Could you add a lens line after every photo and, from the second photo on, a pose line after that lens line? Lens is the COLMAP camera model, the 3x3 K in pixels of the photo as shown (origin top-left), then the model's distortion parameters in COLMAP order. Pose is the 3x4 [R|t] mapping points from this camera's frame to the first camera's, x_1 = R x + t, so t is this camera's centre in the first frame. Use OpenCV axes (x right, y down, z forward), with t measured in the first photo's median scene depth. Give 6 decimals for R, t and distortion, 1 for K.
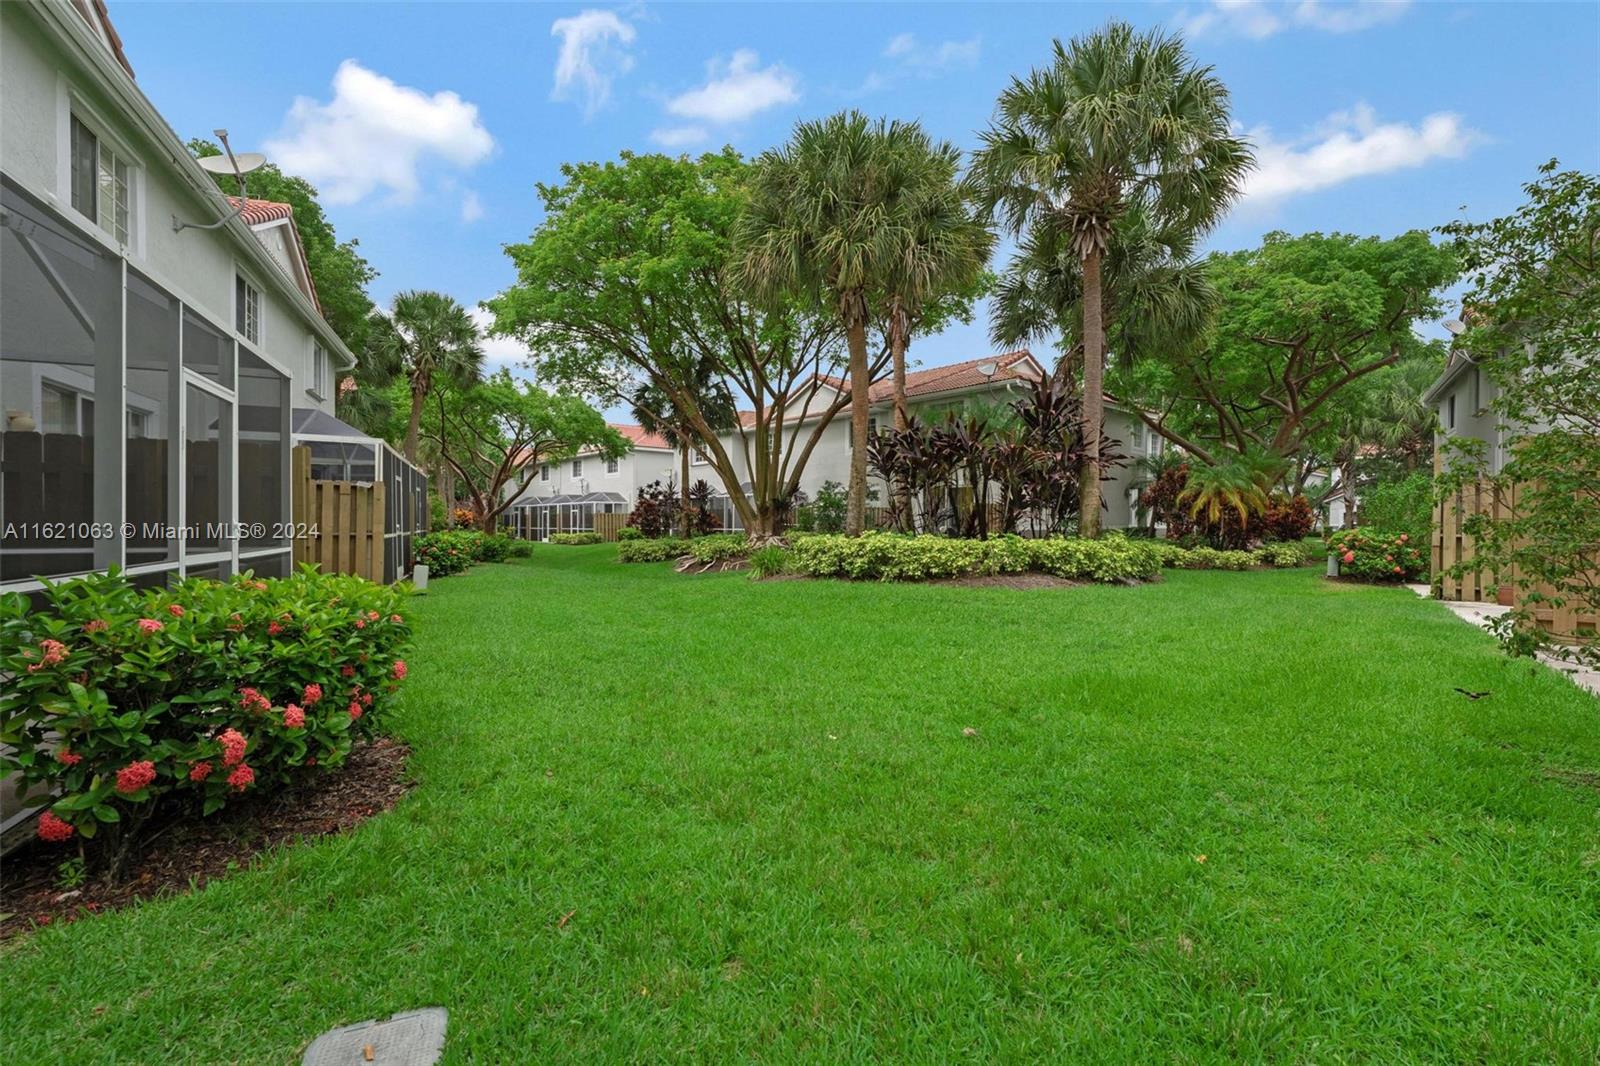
lens RADIAL K [[703.8, 0, 799.5], [0, 703.8, 524.3], [0, 0, 1]] dist [-0.003294, -0.000315]
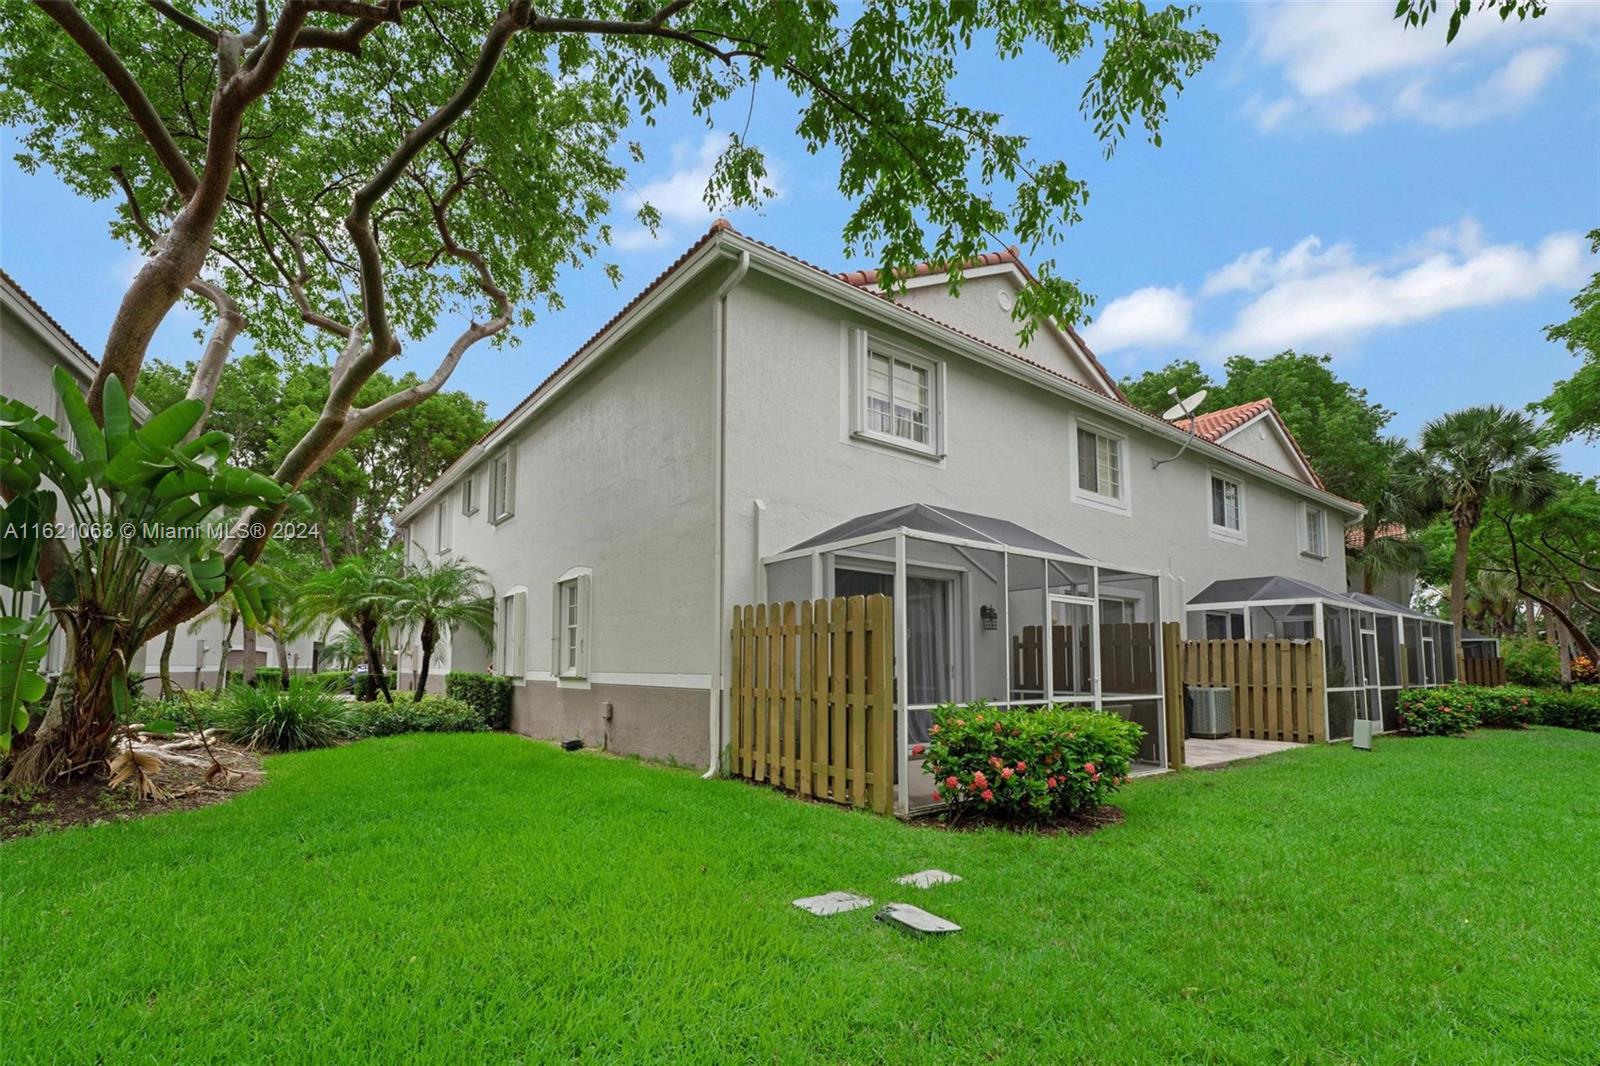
lens RADIAL K [[703.8, 0, 786.0], [0, 703.8, 621.0], [0, 0, 1]] dist [-0.003294, -0.000315]
pose [[0.225275, -0.069662, -0.971802, 0.252320], [-0.005589, 0.997332, -0.072787, -0.004434], [0.974279, 0.021829, 0.224285, -0.024857]]
